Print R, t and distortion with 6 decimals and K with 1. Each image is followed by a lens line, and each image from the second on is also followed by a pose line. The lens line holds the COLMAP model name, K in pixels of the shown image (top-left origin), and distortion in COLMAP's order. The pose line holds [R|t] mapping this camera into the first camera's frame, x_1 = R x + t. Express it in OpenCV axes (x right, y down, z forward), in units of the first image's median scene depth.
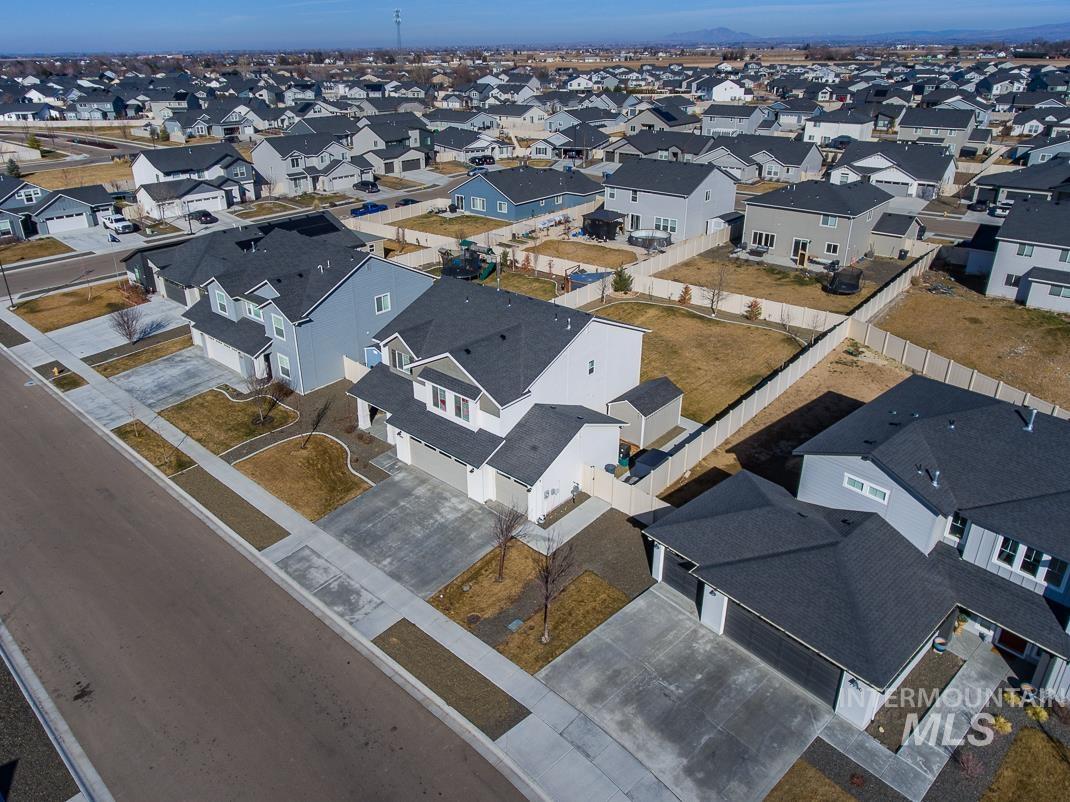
lens RADIAL K [[686.0, 0, 535.9], [0, 686.0, 361.6], [0, 0, 1]] dist [-0.002677, 0.000258]
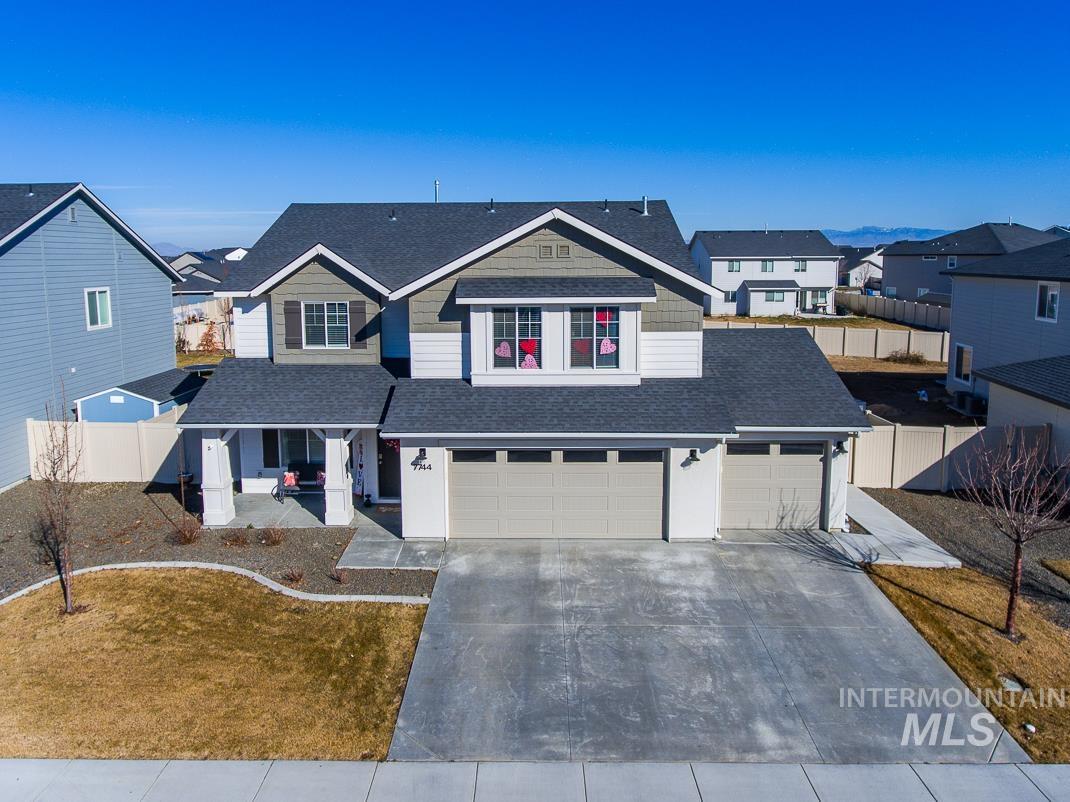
lens RADIAL K [[684.7, 0, 469.8], [0, 684.7, 397.7], [0, 0, 1]] dist [0.000184, 0.001493]
pose [[0.778647, -0.106438, 0.618369, -0.399501], [0.259998, 0.951652, -0.163582, 0.137800], [-0.571061, 0.288147, 0.768674, 0.660320]]
